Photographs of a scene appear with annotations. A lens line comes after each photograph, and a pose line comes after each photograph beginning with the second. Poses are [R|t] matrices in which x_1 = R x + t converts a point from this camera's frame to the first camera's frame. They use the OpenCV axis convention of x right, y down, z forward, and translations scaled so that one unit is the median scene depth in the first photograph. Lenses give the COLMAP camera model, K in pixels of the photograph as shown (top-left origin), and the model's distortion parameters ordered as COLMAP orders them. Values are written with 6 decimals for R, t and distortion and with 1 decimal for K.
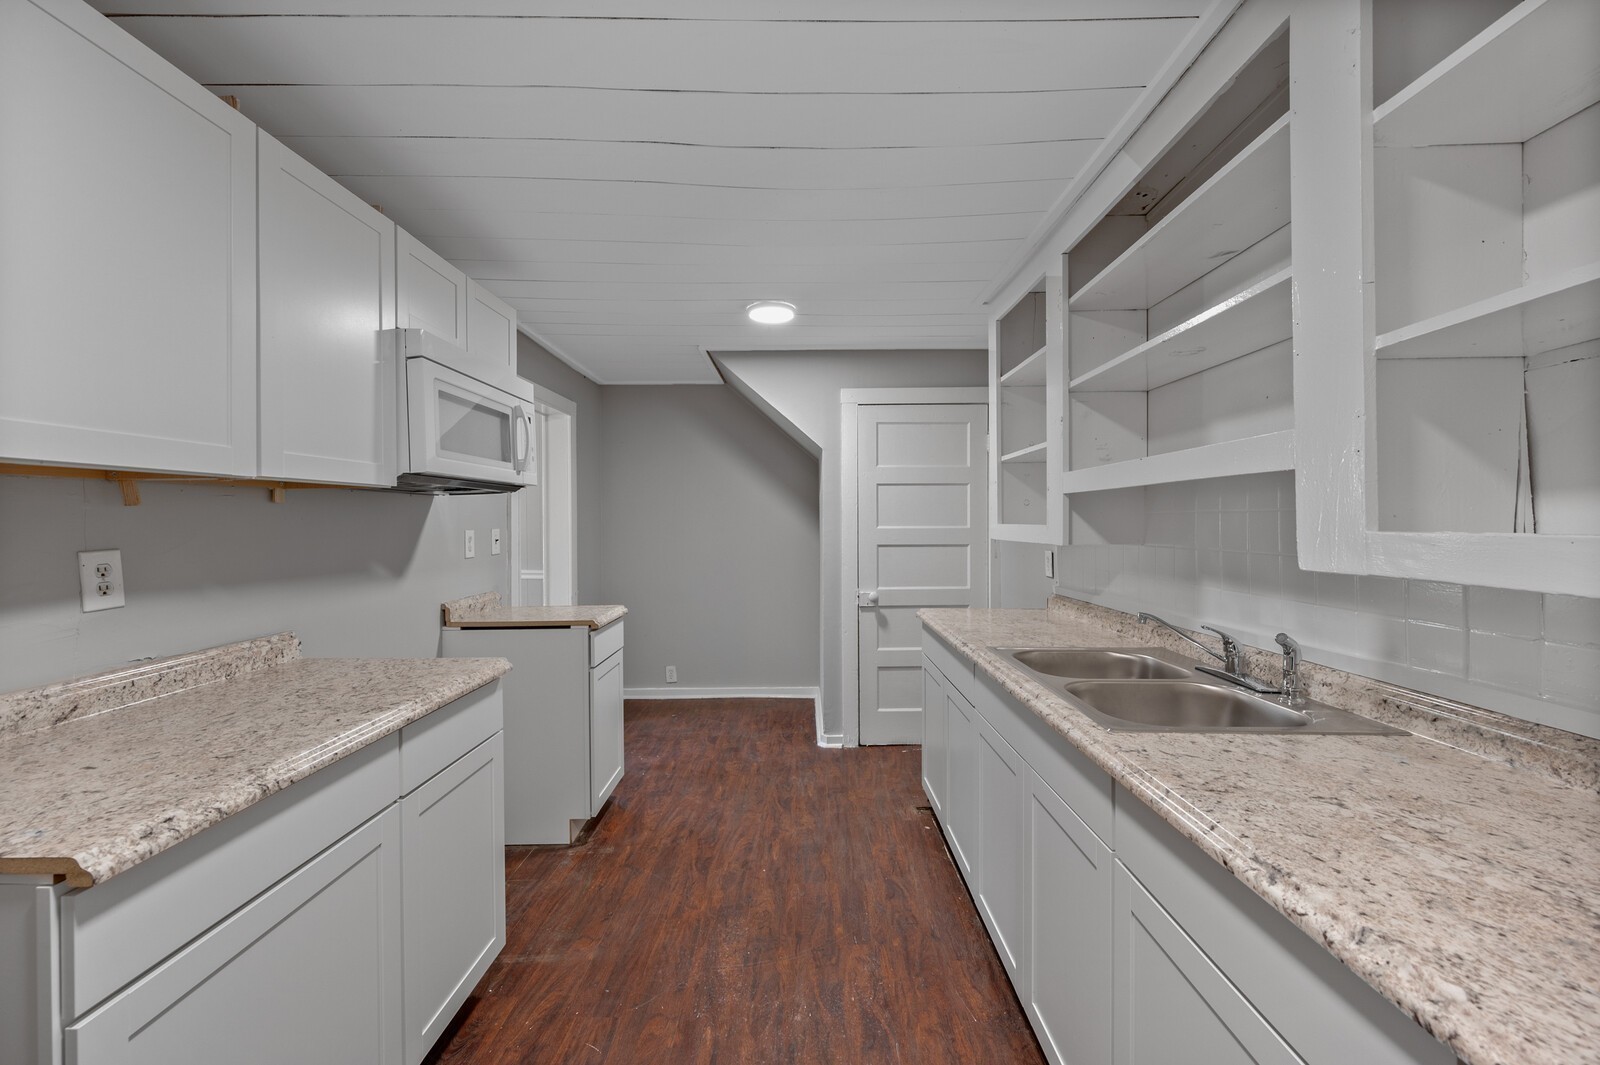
lens RADIAL K [[640.4, 0, 799.9], [0, 640.4, 514.6], [0, 0, 1]] dist [-0.001056, 0.000130]
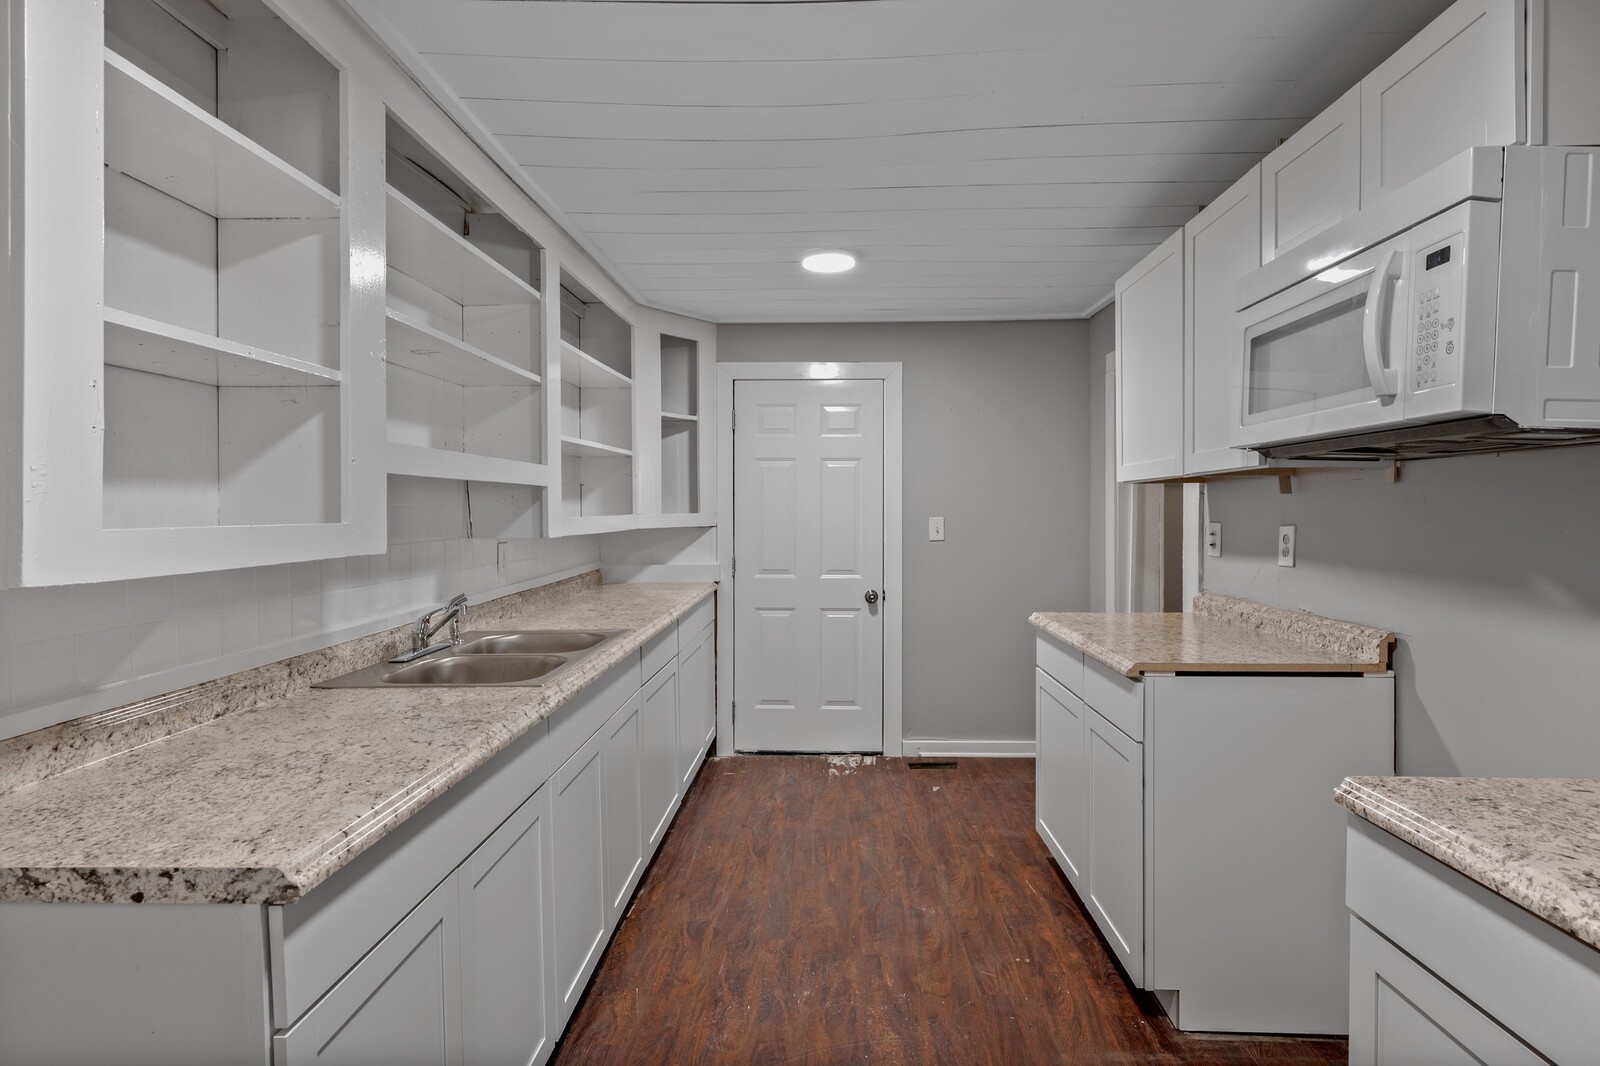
lens RADIAL K [[640.4, 0, 799.9], [0, 640.4, 515.1], [0, 0, 1]] dist [-0.001056, 0.000130]
pose [[-0.999285, 0.011895, 0.035877, -0.038718], [0.011710, 0.999917, -0.005353, 0.022976], [-0.035938, -0.004929, -0.999342, 2.042618]]
